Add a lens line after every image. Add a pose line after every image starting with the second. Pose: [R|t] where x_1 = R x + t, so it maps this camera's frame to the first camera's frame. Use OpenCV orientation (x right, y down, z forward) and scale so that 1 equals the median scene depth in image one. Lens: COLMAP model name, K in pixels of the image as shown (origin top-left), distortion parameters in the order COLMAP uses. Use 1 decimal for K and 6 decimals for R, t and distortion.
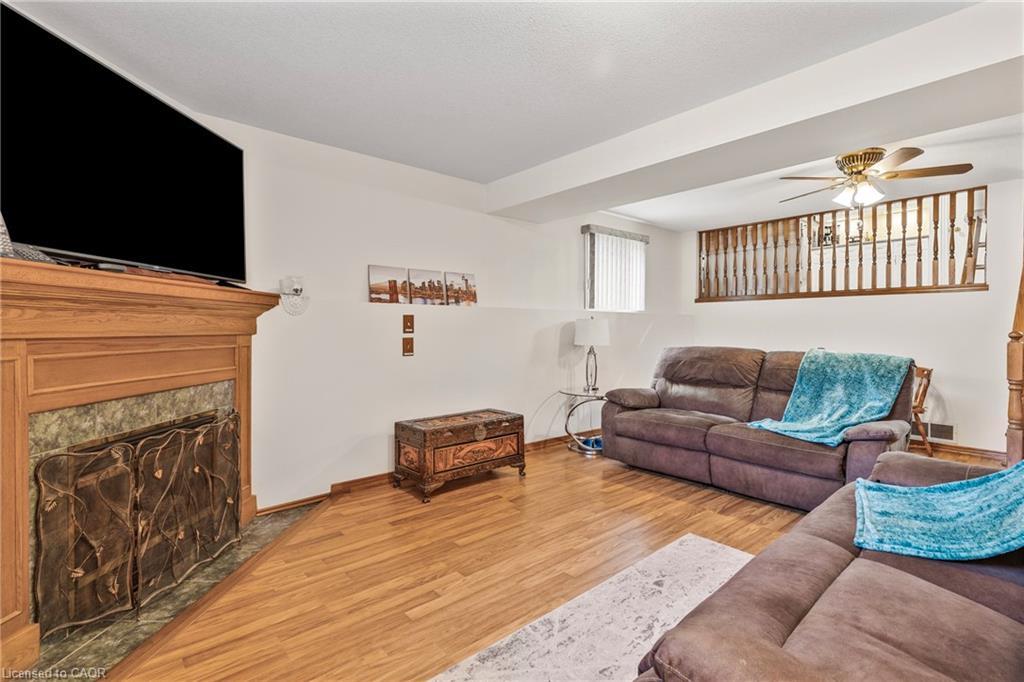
lens RADIAL K [[467.0, 0, 510.6], [0, 467.0, 338.7], [0, 0, 1]] dist [0.011356, -0.001931]
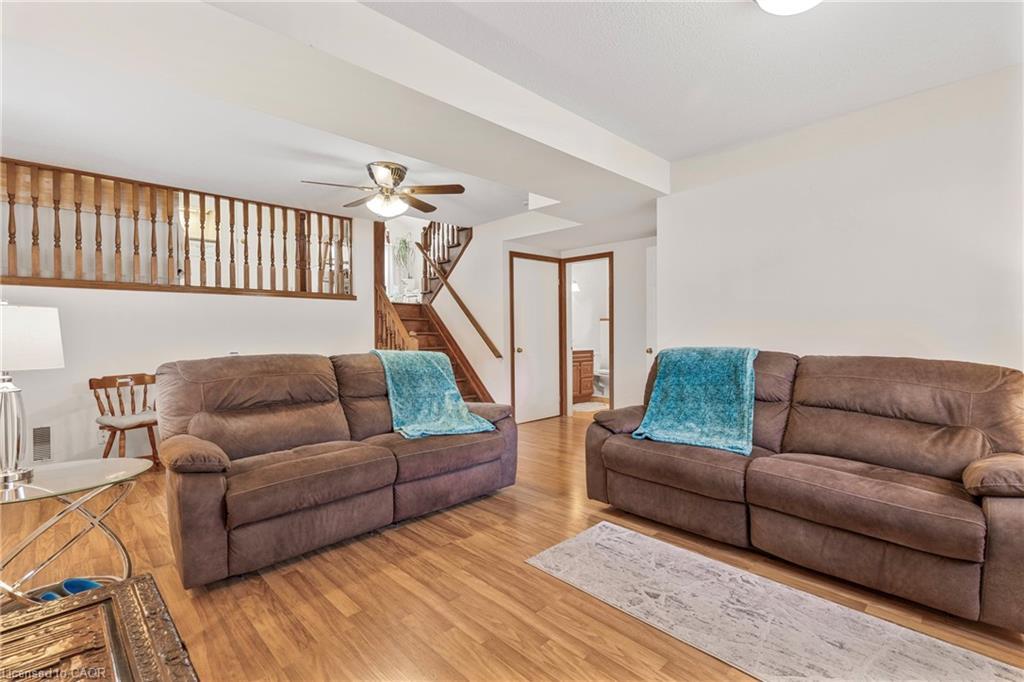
lens RADIAL K [[467.0, 0, 510.7], [0, 467.0, 332.1], [0, 0, 1]] dist [0.011356, -0.001931]
pose [[-0.064791, -0.001880, 0.997897, -0.316652], [0.021096, 0.999772, 0.003253, -0.012292], [-0.997676, 0.021262, -0.064737, 0.686048]]
